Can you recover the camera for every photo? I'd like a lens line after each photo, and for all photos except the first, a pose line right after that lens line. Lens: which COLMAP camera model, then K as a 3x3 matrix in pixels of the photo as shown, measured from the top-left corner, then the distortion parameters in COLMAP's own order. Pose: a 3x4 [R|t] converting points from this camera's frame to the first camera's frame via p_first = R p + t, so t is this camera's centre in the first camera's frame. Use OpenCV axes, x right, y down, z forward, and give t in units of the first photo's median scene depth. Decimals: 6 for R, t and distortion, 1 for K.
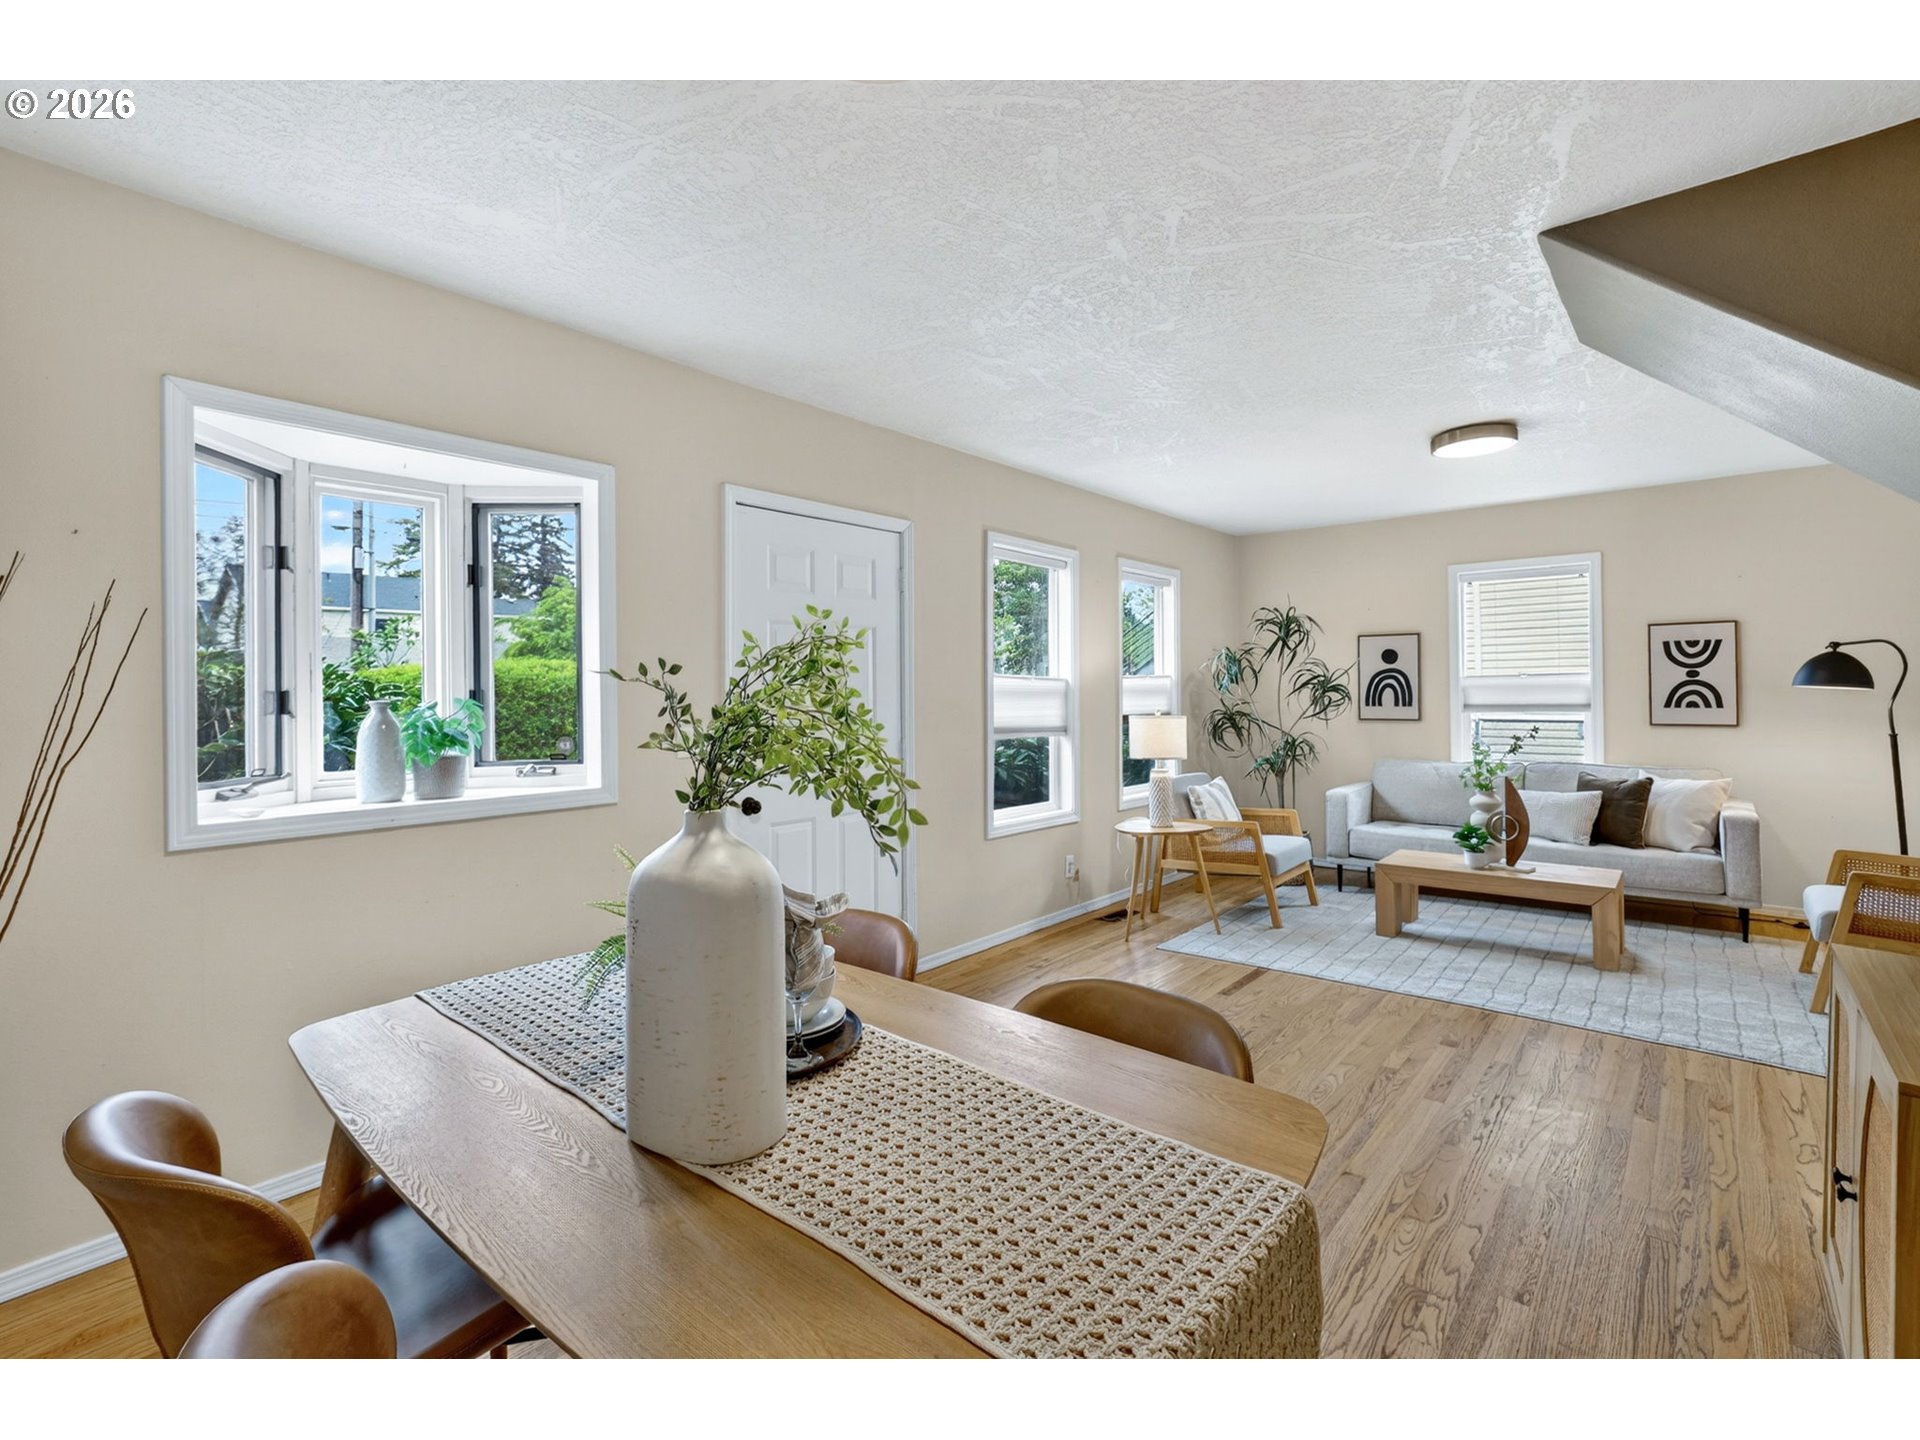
lens RADIAL K [[892.3, 0, 954.1], [0, 892.3, 679.4], [0, 0, 1]] dist [-0.015587, 0.007262]
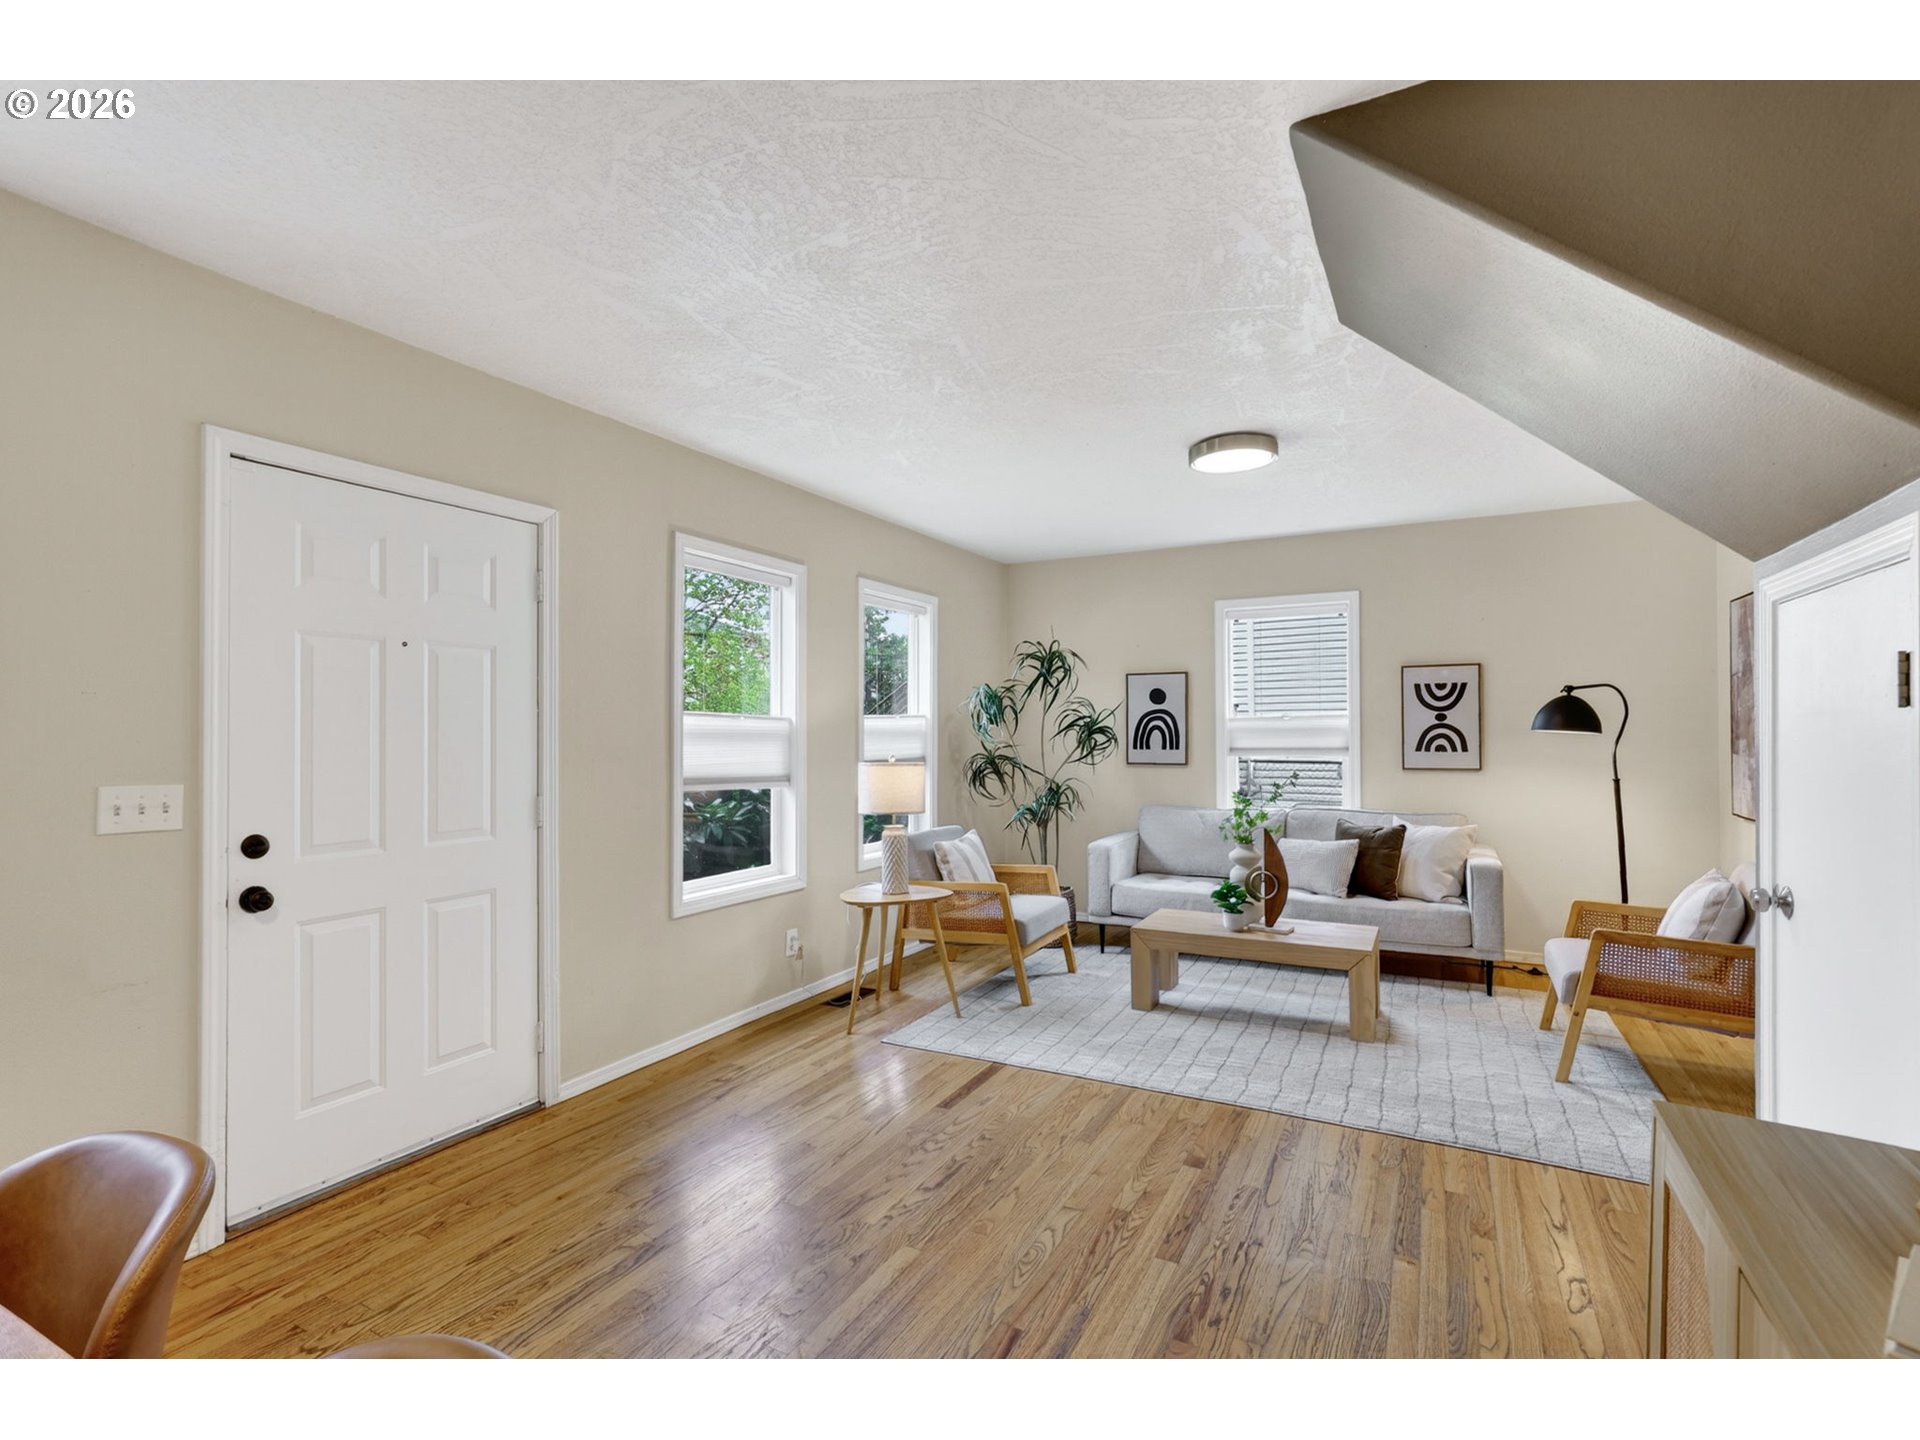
lens RADIAL K [[892.3, 0, 956.2], [0, 892.3, 717.8], [0, 0, 1]] dist [-0.015587, 0.007262]
pose [[0.978422, 0.006790, 0.206506, 0.122448], [-0.006450, 0.999977, -0.002319, 0.000192], [-0.206517, 0.000937, 0.978443, 0.171931]]
